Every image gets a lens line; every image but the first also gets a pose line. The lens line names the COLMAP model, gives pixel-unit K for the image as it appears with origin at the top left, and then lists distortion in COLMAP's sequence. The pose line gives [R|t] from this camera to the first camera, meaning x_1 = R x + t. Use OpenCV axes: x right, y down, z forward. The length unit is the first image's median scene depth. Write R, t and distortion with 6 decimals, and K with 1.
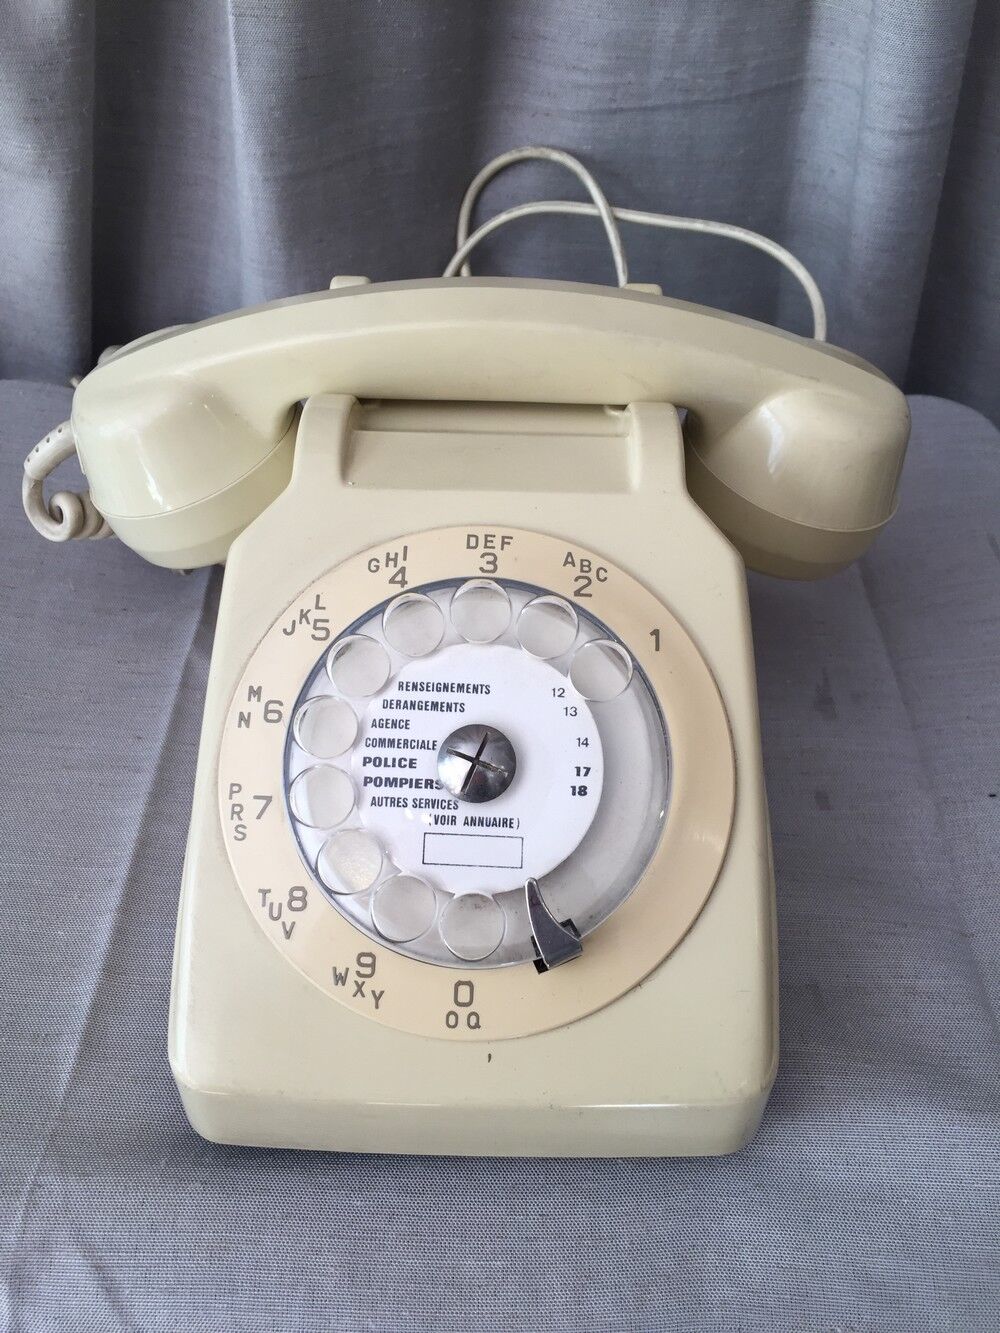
lens RADIAL K [[1180.6, 0, 506.5], [0, 1180.6, 672.8], [0, 0, 1]] dist [0.092616, -0.189608]
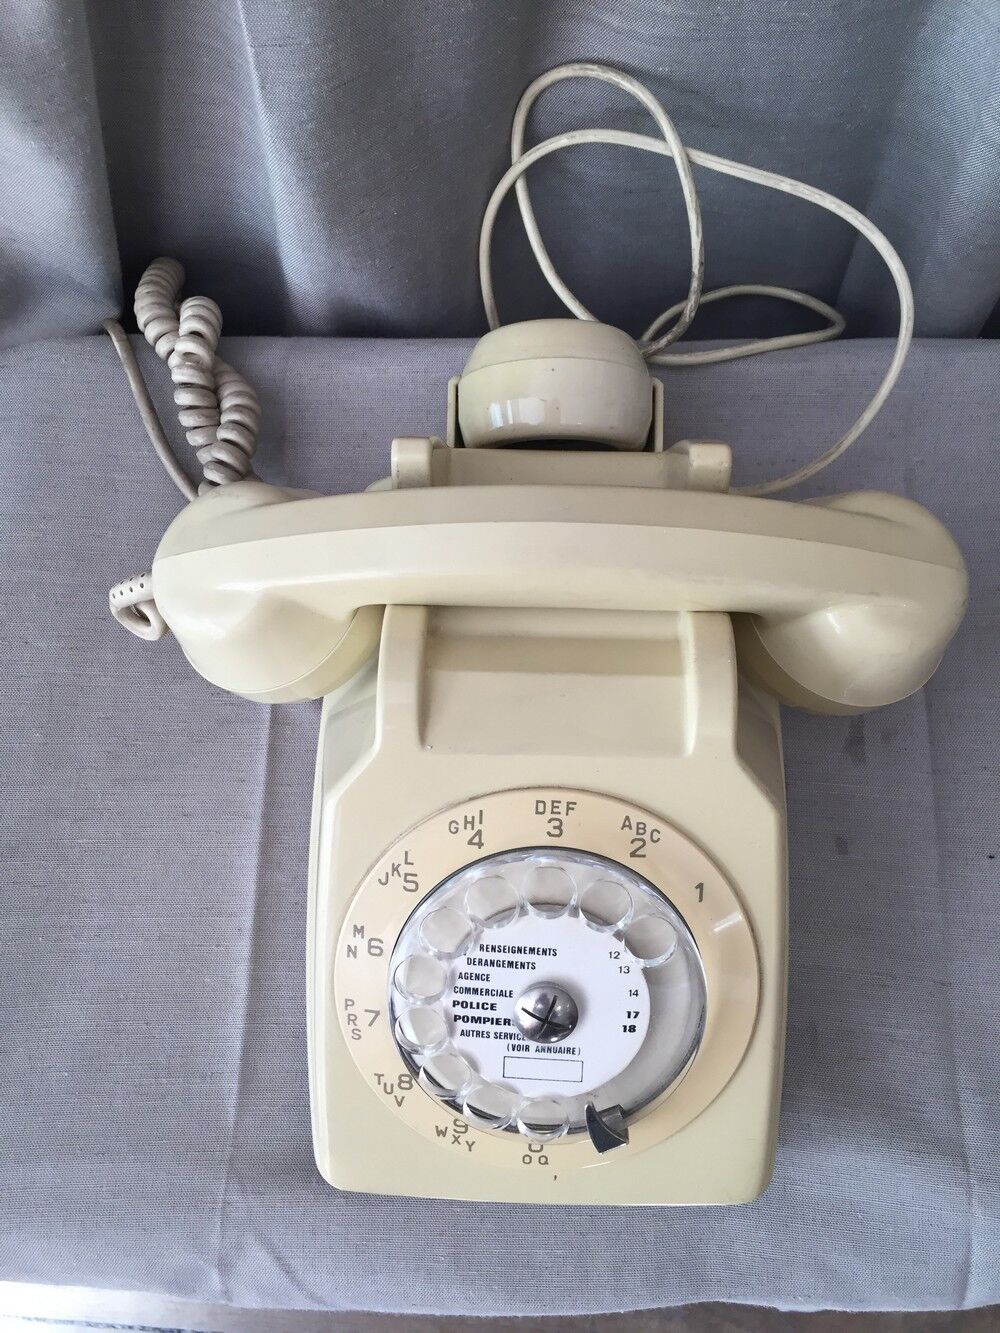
lens RADIAL K [[1180.6, 0, 506.5], [0, 1180.6, 672.8], [0, 0, 1]] dist [0.092616, -0.189608]
pose [[0.999358, 0.003495, -0.035659, -0.022052], [0.013251, 0.888622, 0.458449, -0.757648], [0.033290, -0.458627, 0.888005, 0.063975]]
